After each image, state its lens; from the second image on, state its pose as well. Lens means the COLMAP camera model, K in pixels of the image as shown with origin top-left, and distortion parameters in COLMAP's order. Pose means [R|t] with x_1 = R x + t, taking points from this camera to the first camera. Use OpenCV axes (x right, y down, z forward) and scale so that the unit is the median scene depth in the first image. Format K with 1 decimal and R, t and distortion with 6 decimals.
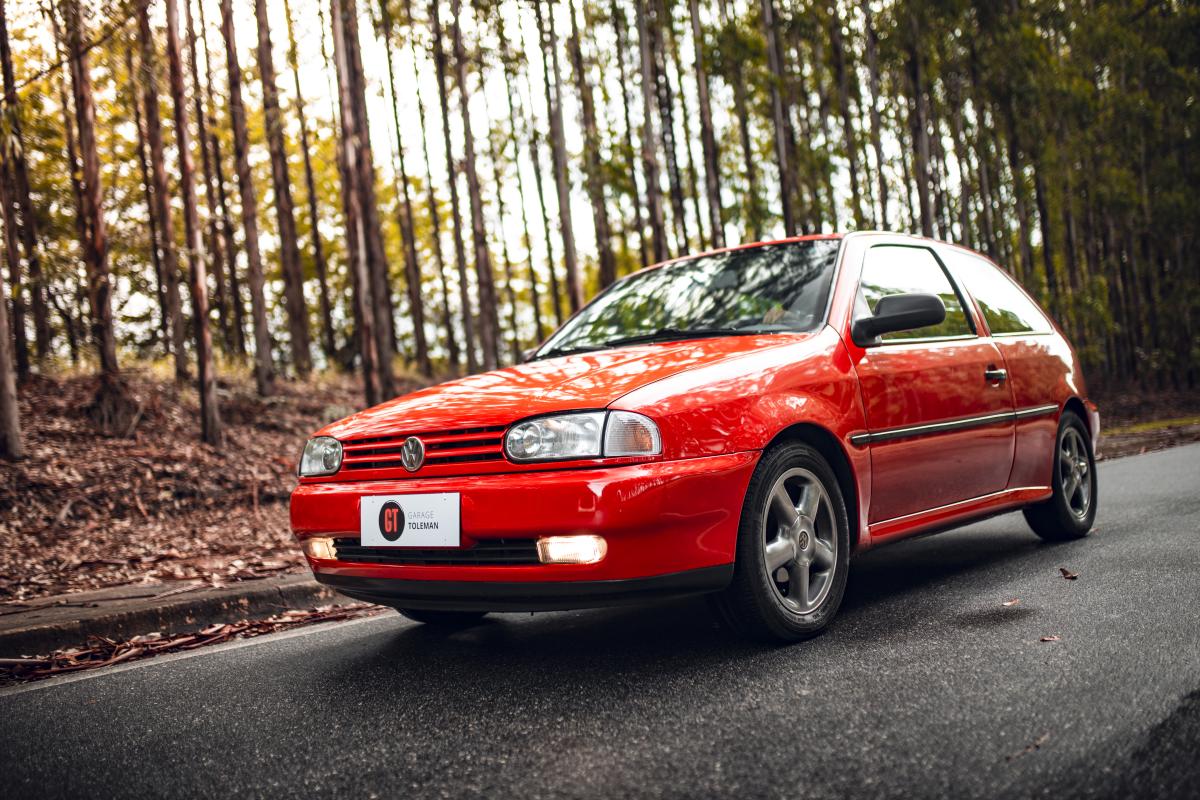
lens RADIAL K [[1136.7, 0, 600.0], [0, 1136.7, 400.0], [0, 0, 1]] dist [-0.048977, 0.028317]
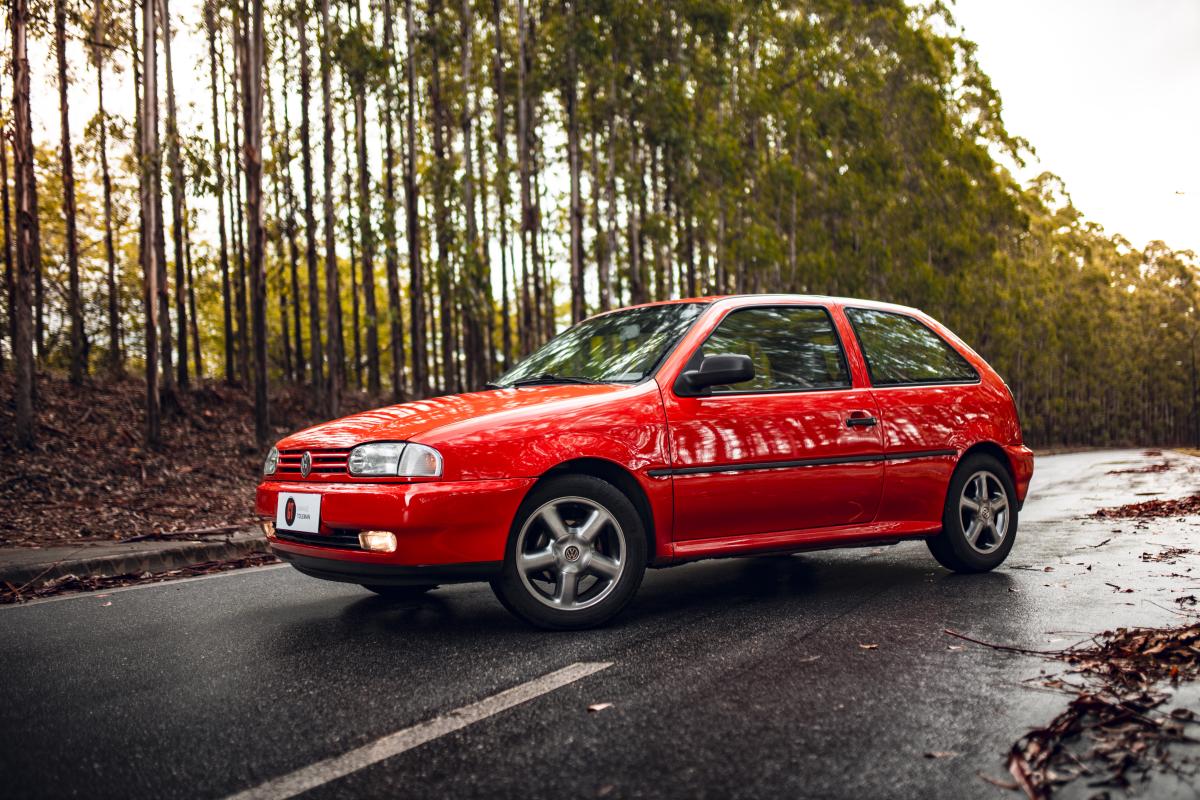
lens RADIAL K [[1136.7, 0, 600.0], [0, 1136.7, 400.0], [0, 0, 1]] dist [-0.048977, 0.028317]
pose [[0.971366, 0.045592, -0.233172, 0.500595], [-0.044803, 0.998958, 0.008680, -0.058297], [0.233325, 0.002015, 0.972397, -0.253110]]
